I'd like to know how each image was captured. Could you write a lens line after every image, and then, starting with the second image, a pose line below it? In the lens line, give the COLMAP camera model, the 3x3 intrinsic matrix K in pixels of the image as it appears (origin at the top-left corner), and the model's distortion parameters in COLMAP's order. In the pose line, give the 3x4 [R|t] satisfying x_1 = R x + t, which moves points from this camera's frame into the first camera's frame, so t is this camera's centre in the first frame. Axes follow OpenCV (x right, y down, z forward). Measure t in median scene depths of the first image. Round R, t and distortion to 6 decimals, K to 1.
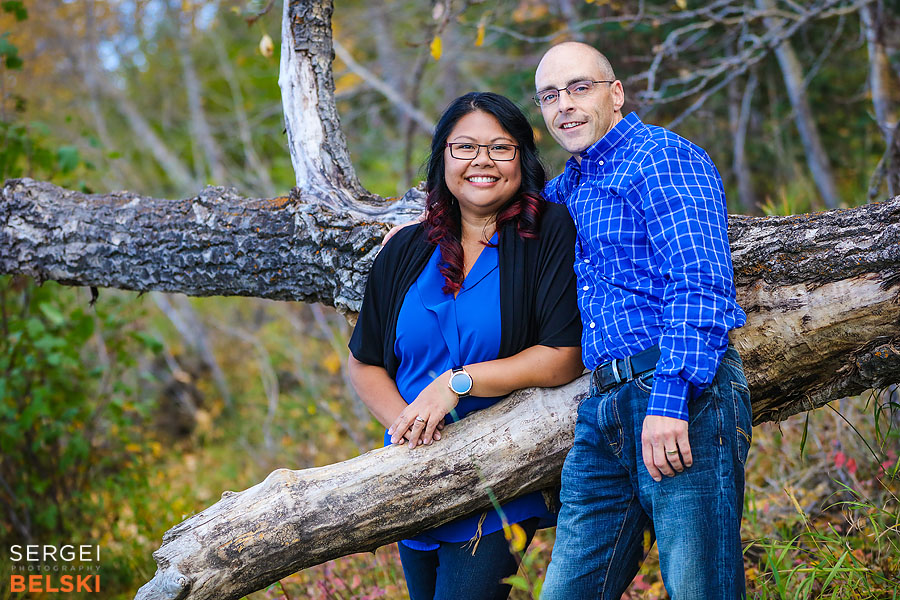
lens RADIAL K [[2146.0, 0, 450.0], [0, 2146.0, 300.0], [0, 0, 1]] dist [-0.347623, 0.755749]
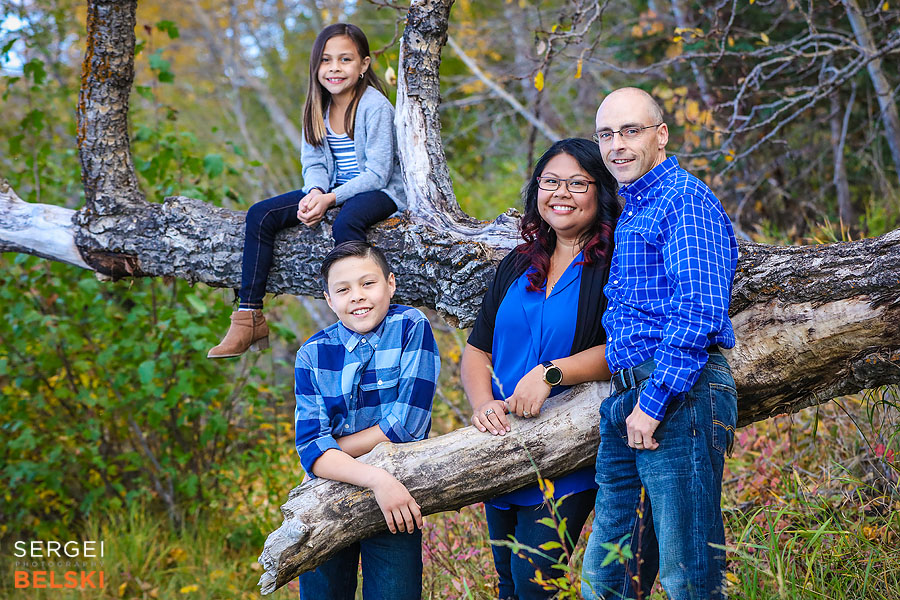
lens RADIAL K [[2146.0, 0, 450.0], [0, 2146.0, 300.0], [0, 0, 1]] dist [-0.347623, 0.755749]
pose [[0.997770, 0.020958, -0.063371, 0.031157], [-0.020601, 0.999768, 0.006289, -0.010698], [0.063488, -0.004970, 0.997970, -0.210792]]
